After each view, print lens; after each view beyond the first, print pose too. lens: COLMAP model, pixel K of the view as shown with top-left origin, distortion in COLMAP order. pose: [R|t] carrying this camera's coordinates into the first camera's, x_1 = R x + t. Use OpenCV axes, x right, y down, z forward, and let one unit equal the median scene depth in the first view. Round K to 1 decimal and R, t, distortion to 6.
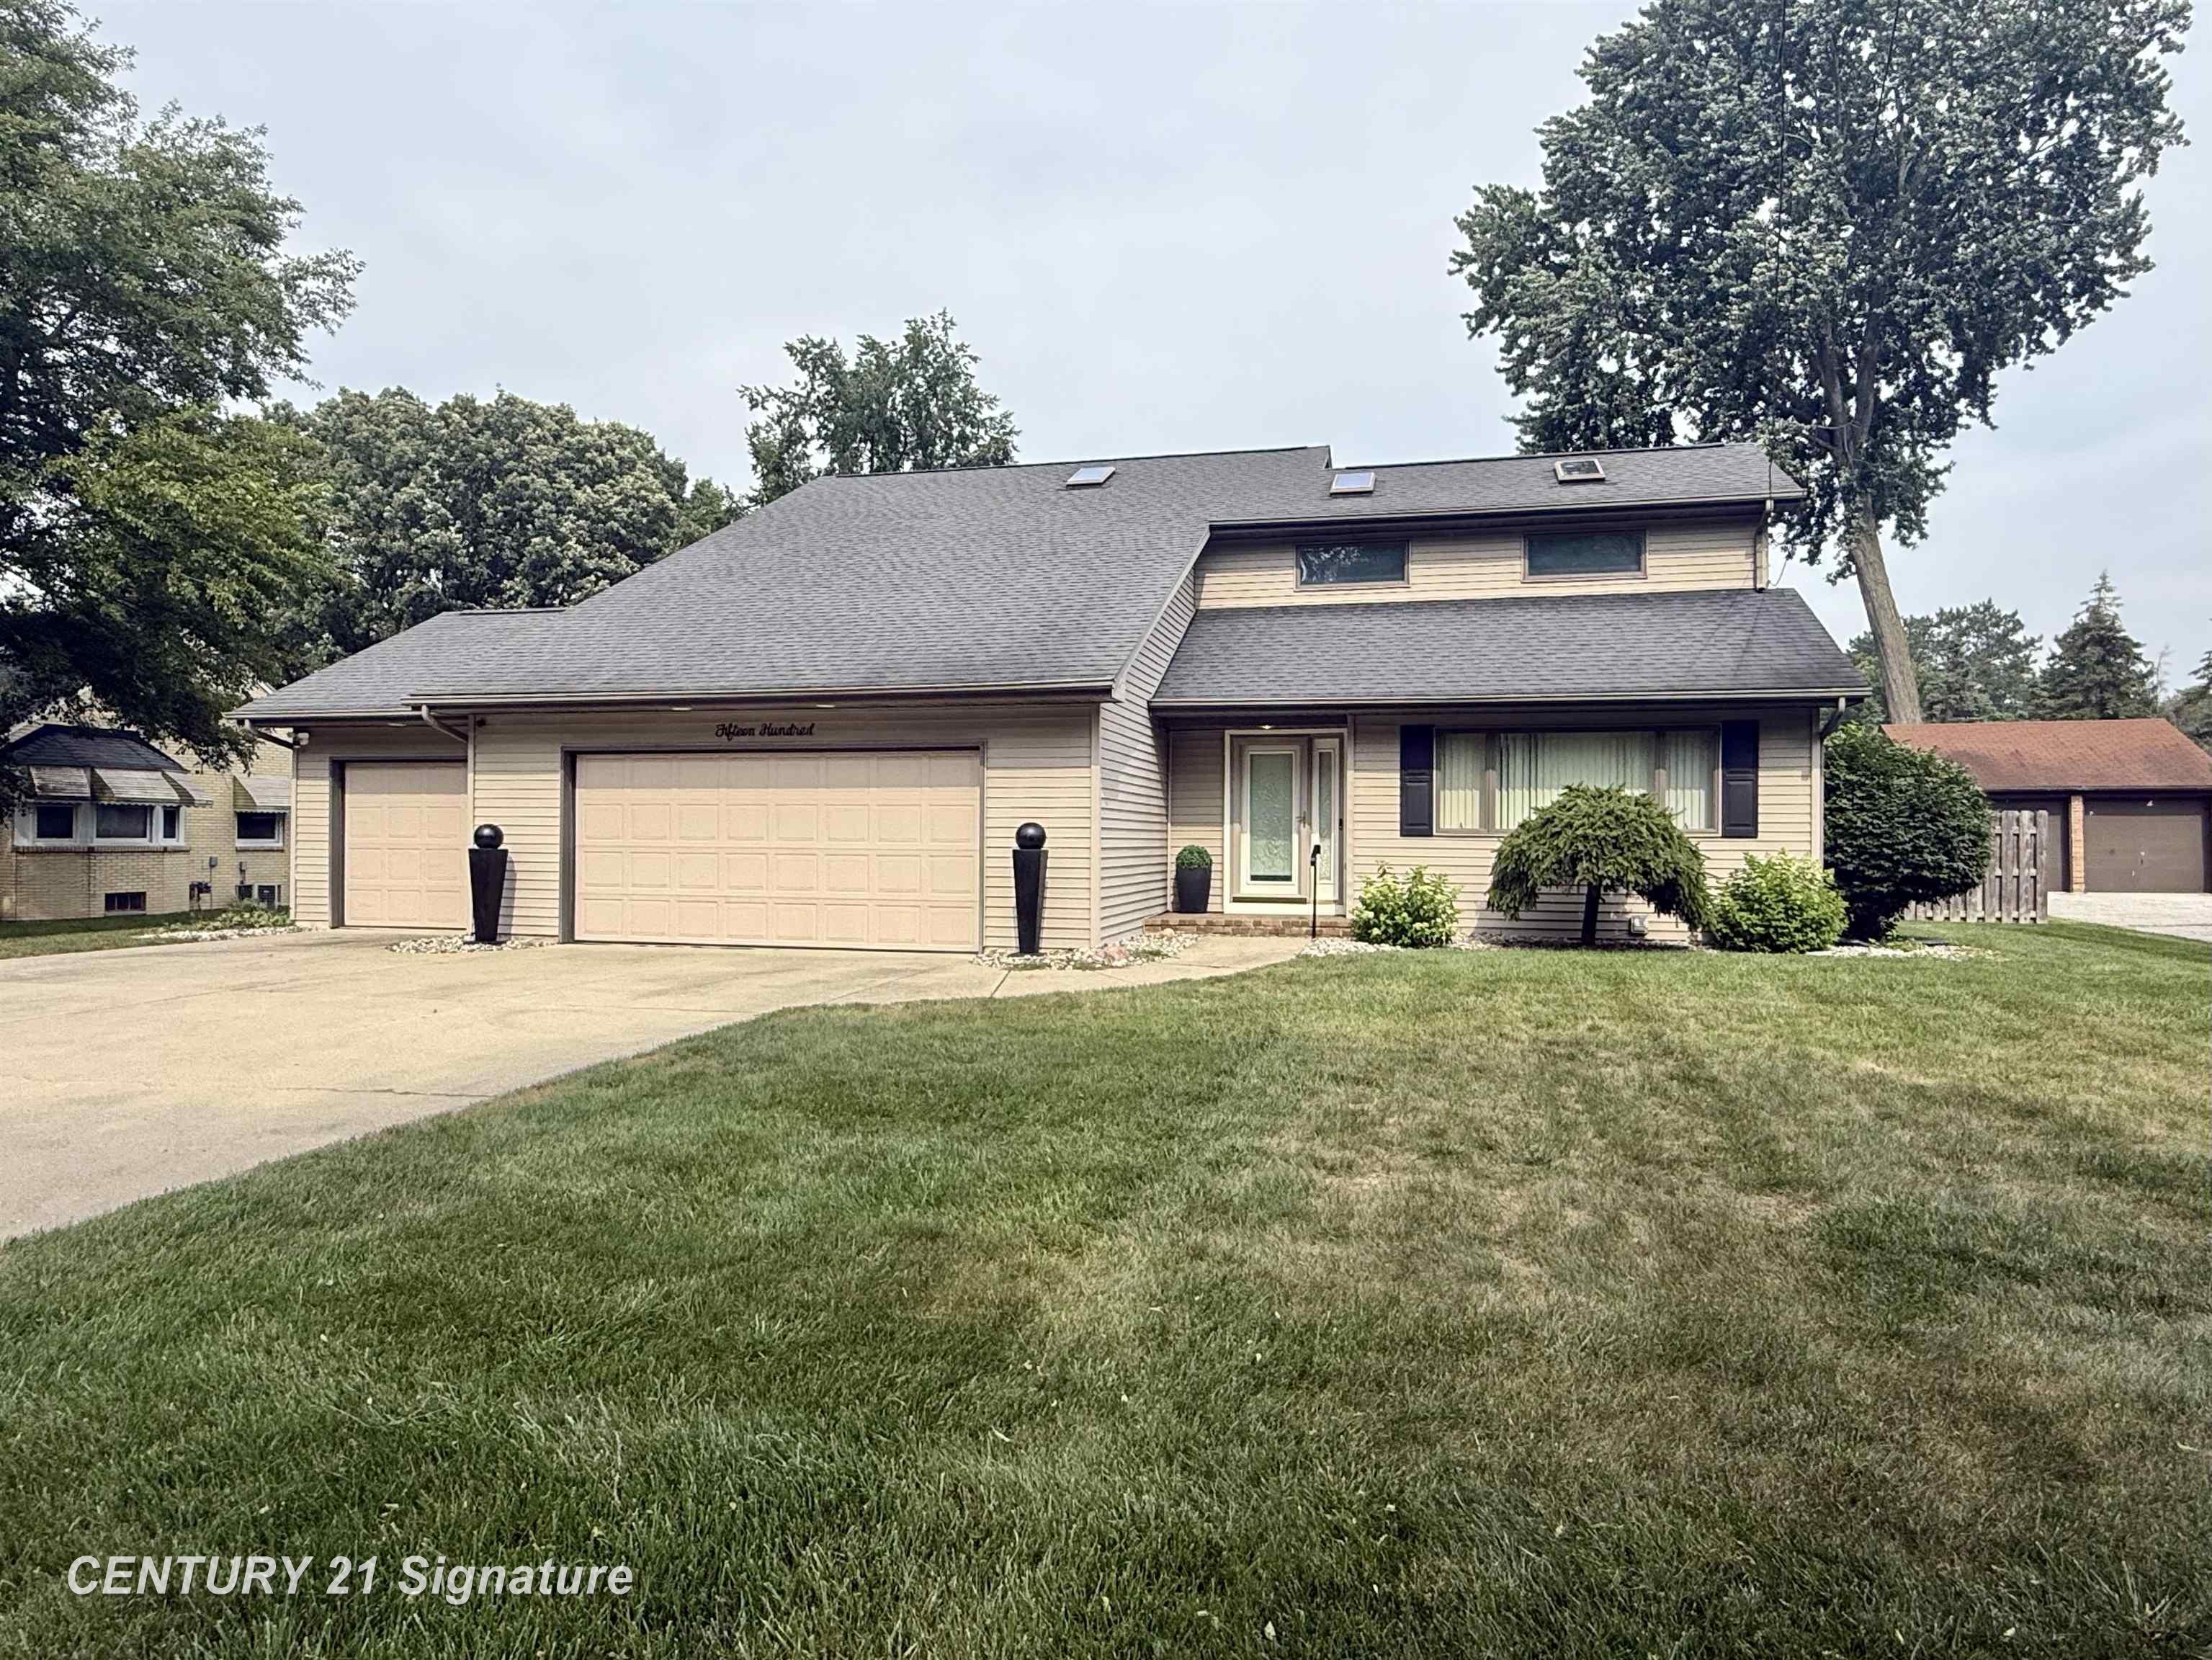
lens RADIAL K [[1321.5, 0, 1106.9], [0, 1321.5, 804.5], [0, 0, 1]] dist [-0.041507, 0.039323]
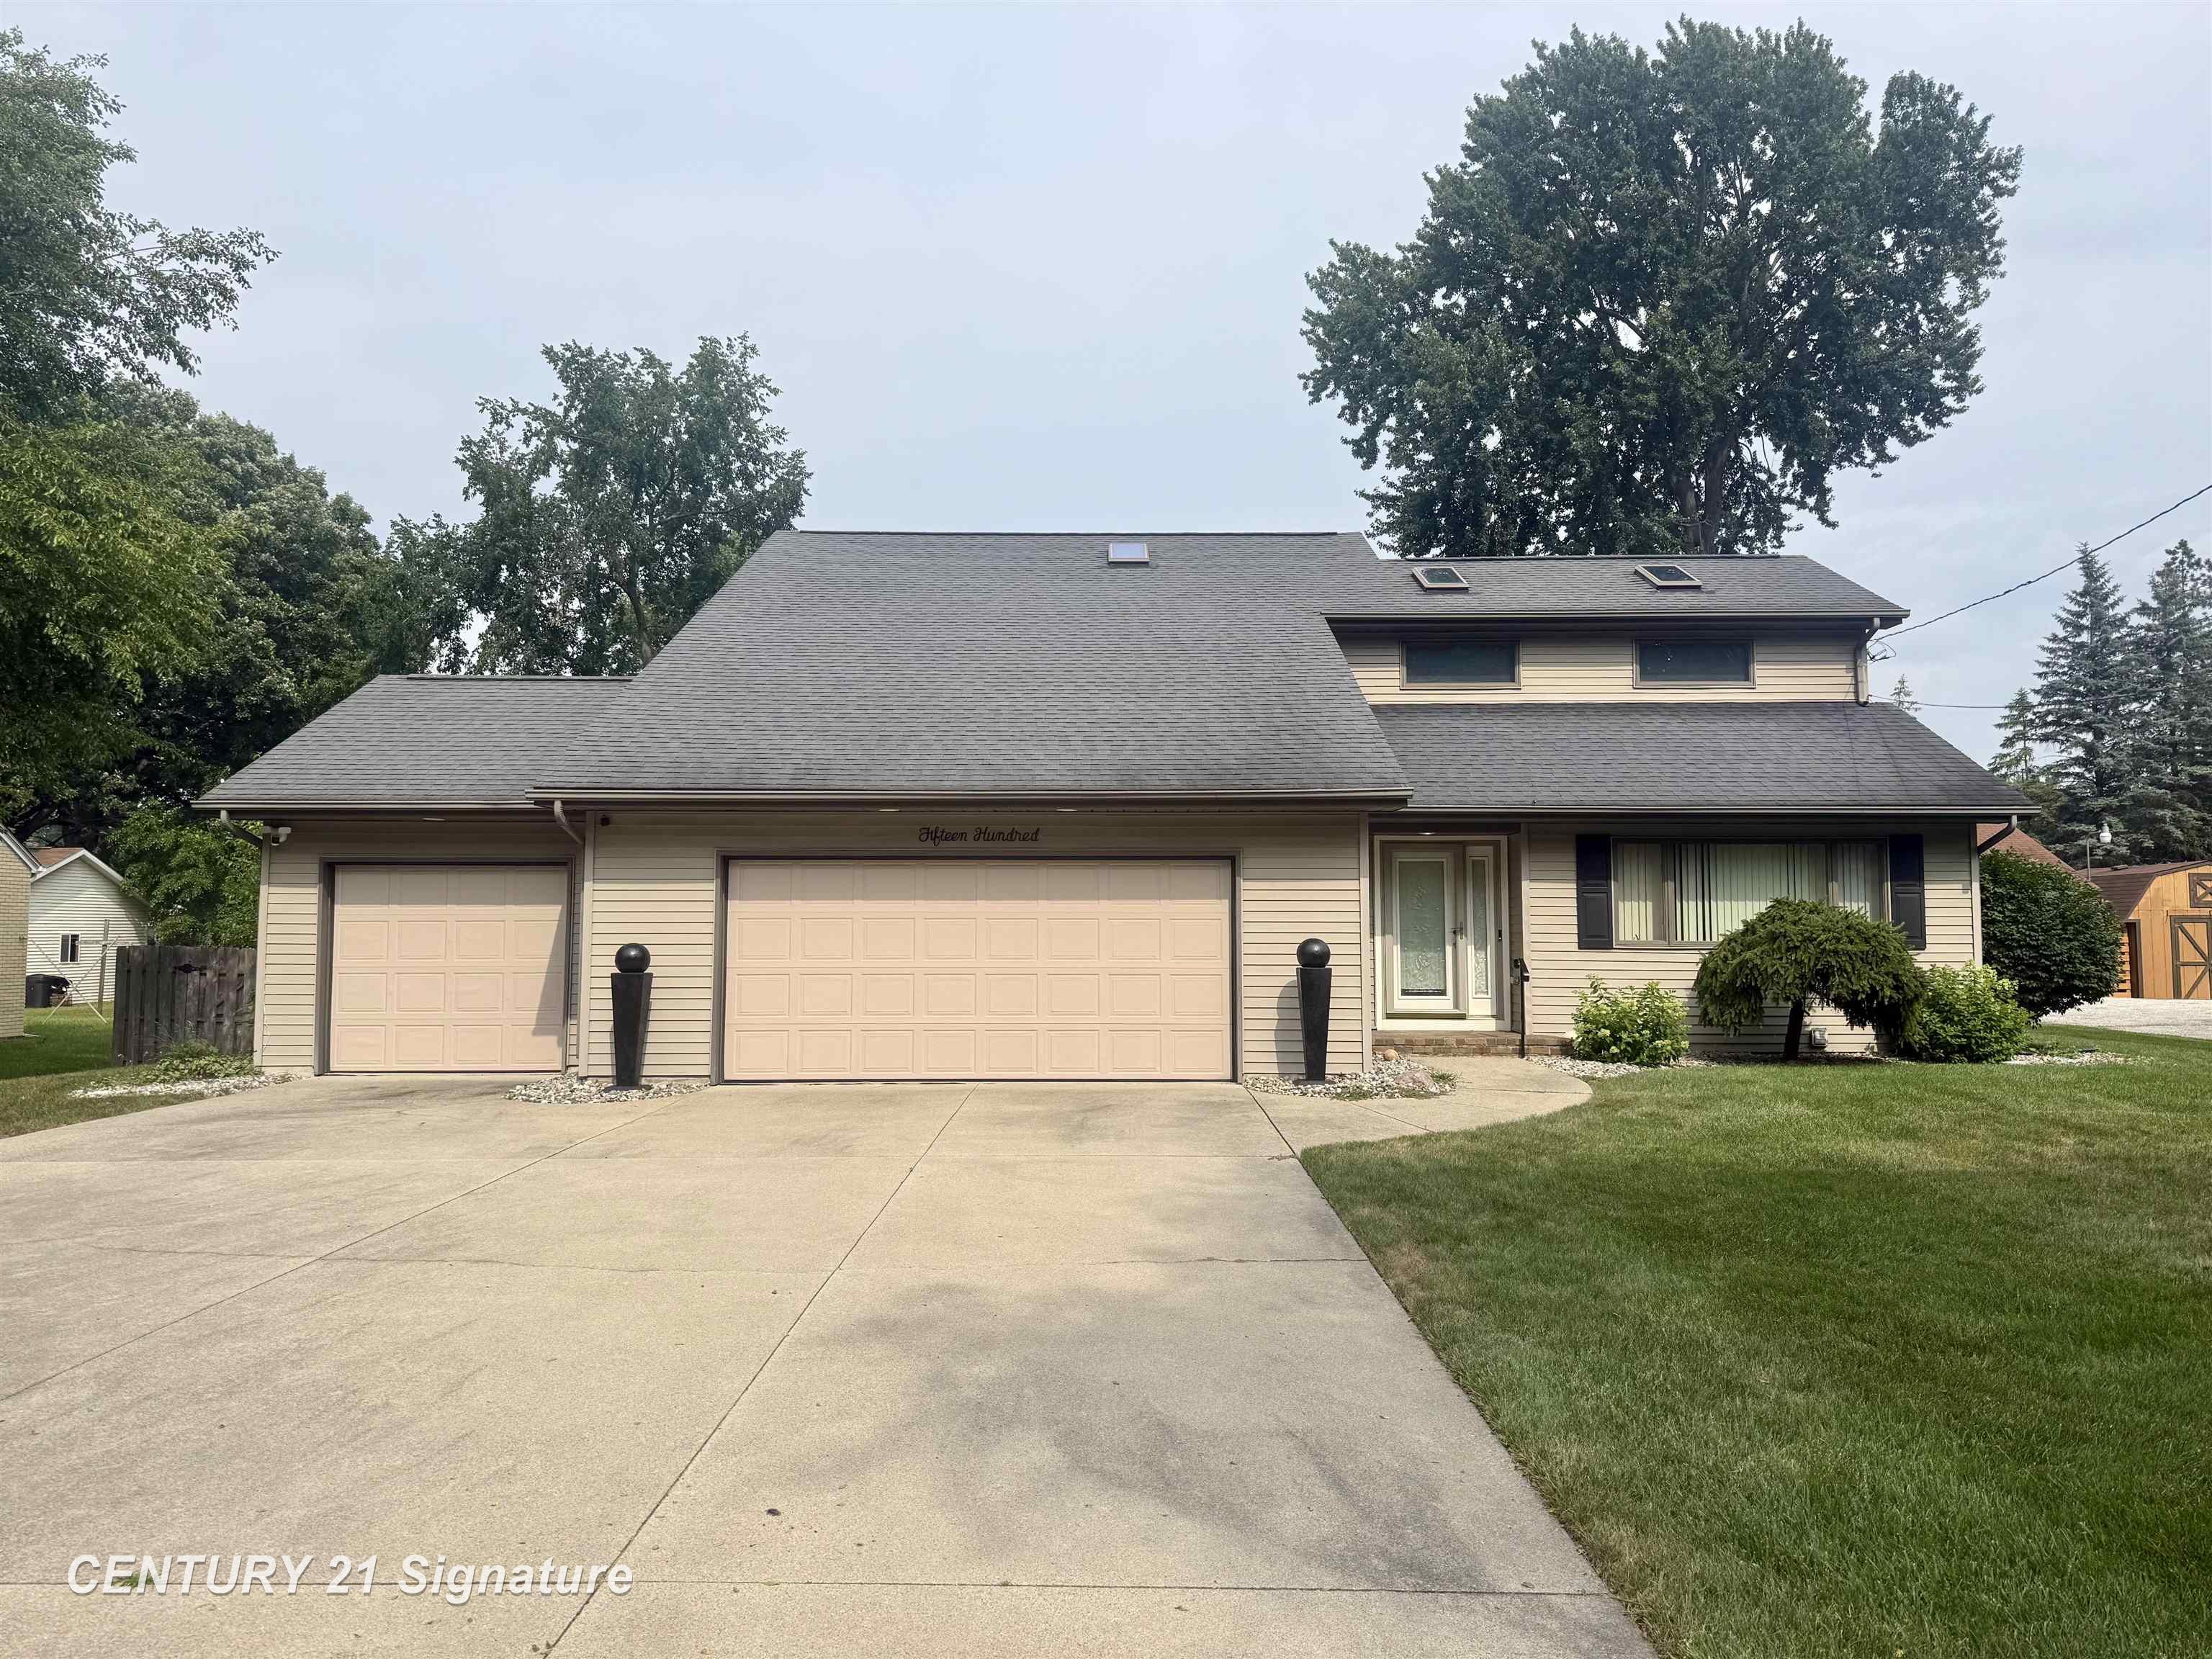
lens RADIAL K [[1526.7, 0, 1106.0], [0, 1526.7, 829.5], [0, 0, 1]] dist [0.055666, -0.087339]
pose [[0.973097, 0.011418, 0.230111, -0.349564], [-0.000379, 0.998849, -0.047958, -0.008922], [-0.230394, 0.046581, 0.971982, -0.017939]]
